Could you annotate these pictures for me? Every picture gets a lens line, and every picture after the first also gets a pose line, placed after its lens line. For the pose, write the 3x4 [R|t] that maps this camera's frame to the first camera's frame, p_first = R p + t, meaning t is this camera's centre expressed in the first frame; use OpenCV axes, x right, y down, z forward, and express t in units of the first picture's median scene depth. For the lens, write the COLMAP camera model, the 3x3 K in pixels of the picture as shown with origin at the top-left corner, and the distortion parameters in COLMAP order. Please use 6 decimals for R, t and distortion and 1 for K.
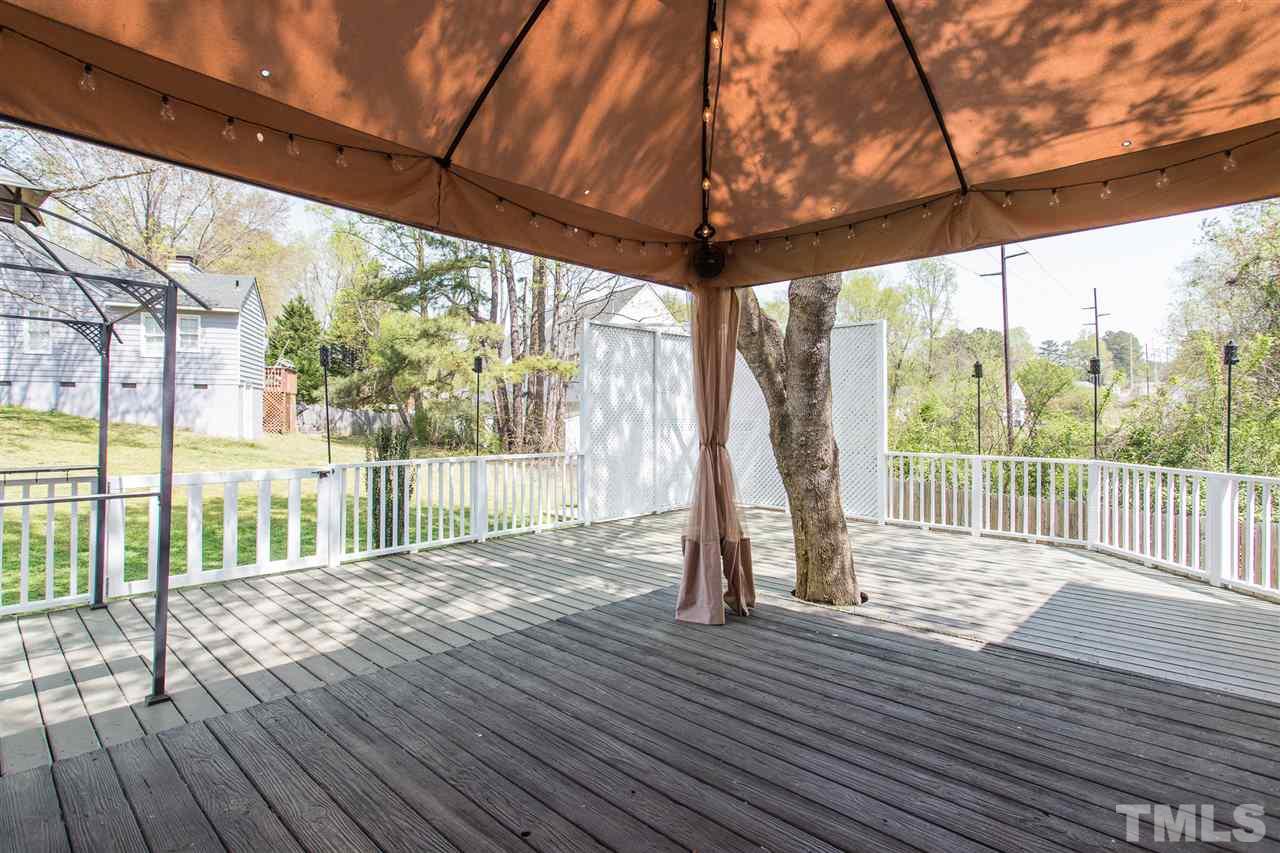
lens RADIAL K [[608.6, 0, 642.7], [0, 608.6, 420.0], [0, 0, 1]] dist [0.001143, 0.001871]
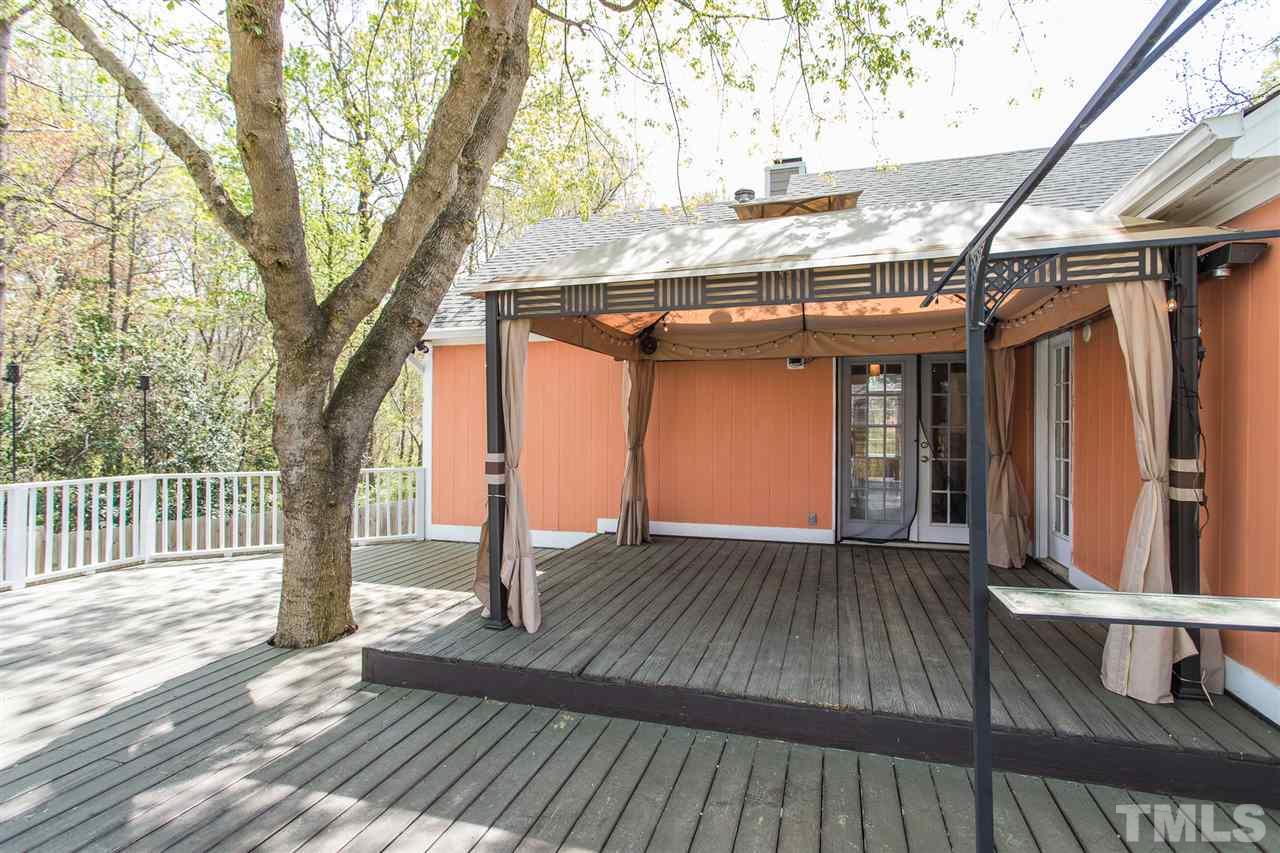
lens RADIAL K [[608.6, 0, 643.6], [0, 608.6, 422.3], [0, 0, 1]] dist [0.001143, 0.001871]
pose [[-0.417039, 0.000024, 0.908889, -0.831365], [0.000059, 1.000000, 0.000000, -0.029940], [-0.908889, 0.000054, -0.417039, 1.080460]]
